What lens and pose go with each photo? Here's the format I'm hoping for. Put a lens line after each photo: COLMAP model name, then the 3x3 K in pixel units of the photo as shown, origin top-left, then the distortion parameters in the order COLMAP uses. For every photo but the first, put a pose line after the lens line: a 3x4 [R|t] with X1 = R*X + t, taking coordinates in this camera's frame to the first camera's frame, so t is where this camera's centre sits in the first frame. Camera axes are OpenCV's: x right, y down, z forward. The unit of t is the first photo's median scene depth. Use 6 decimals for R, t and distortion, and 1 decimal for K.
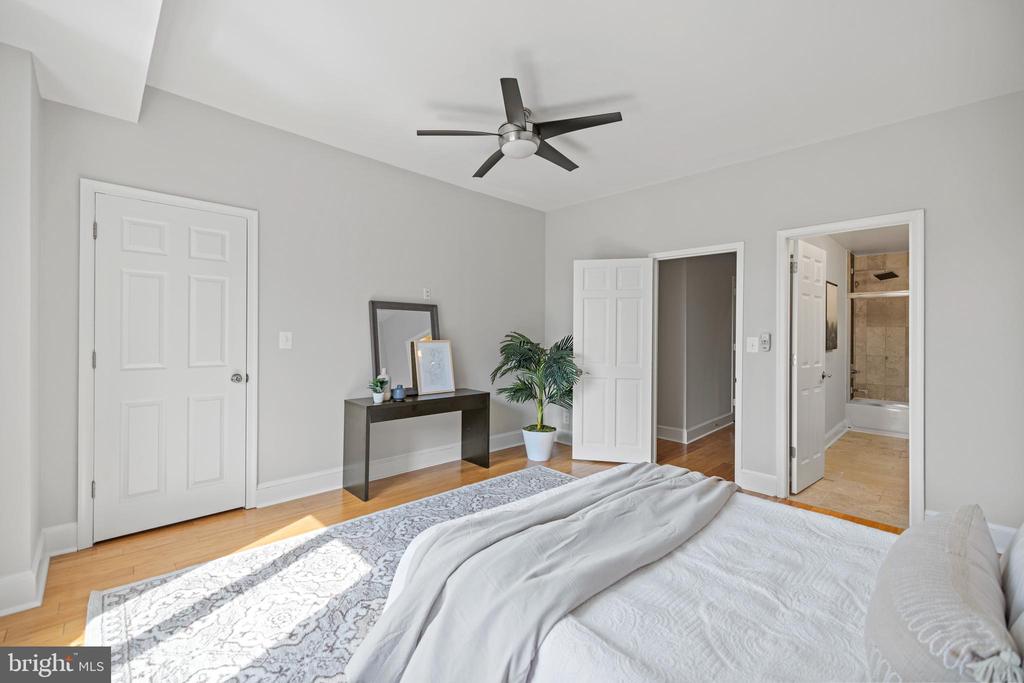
lens RADIAL K [[430.0, 0, 512.0], [0, 430.0, 341.5], [0, 0, 1]] dist [0.000878, 0.000156]
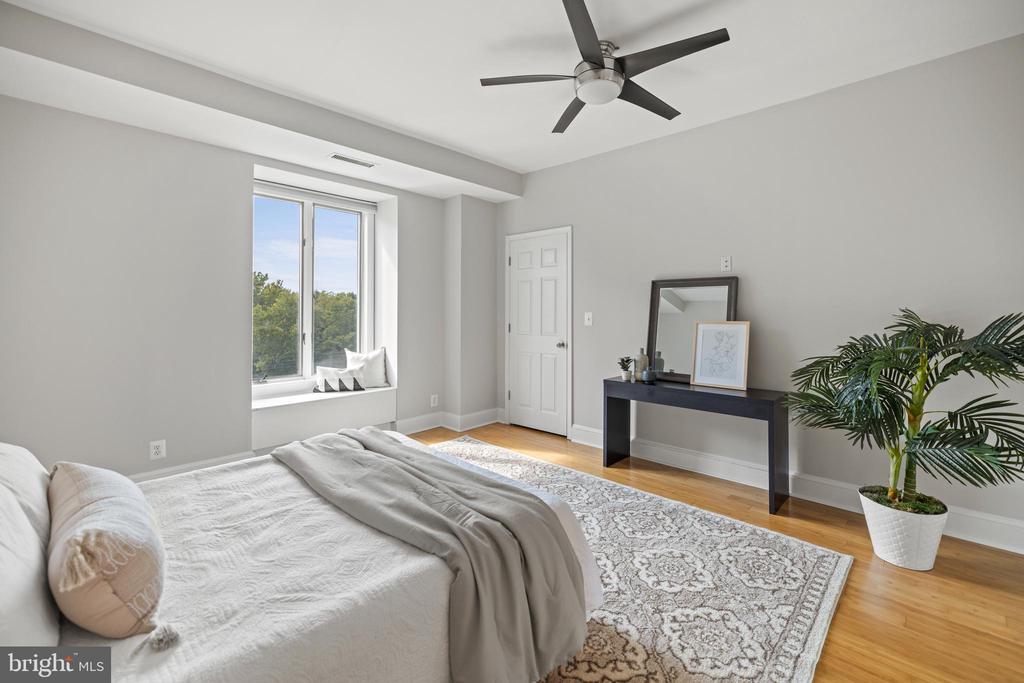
lens RADIAL K [[442.6, 0, 512.2], [0, 442.6, 315.1], [0, 0, 1]] dist [0.001746, 0.000116]
pose [[0.040554, -0.004143, -0.999169, 0.807360], [-0.017522, 0.999835, -0.004857, -0.004447], [0.999024, 0.017704, 0.040474, 0.737232]]
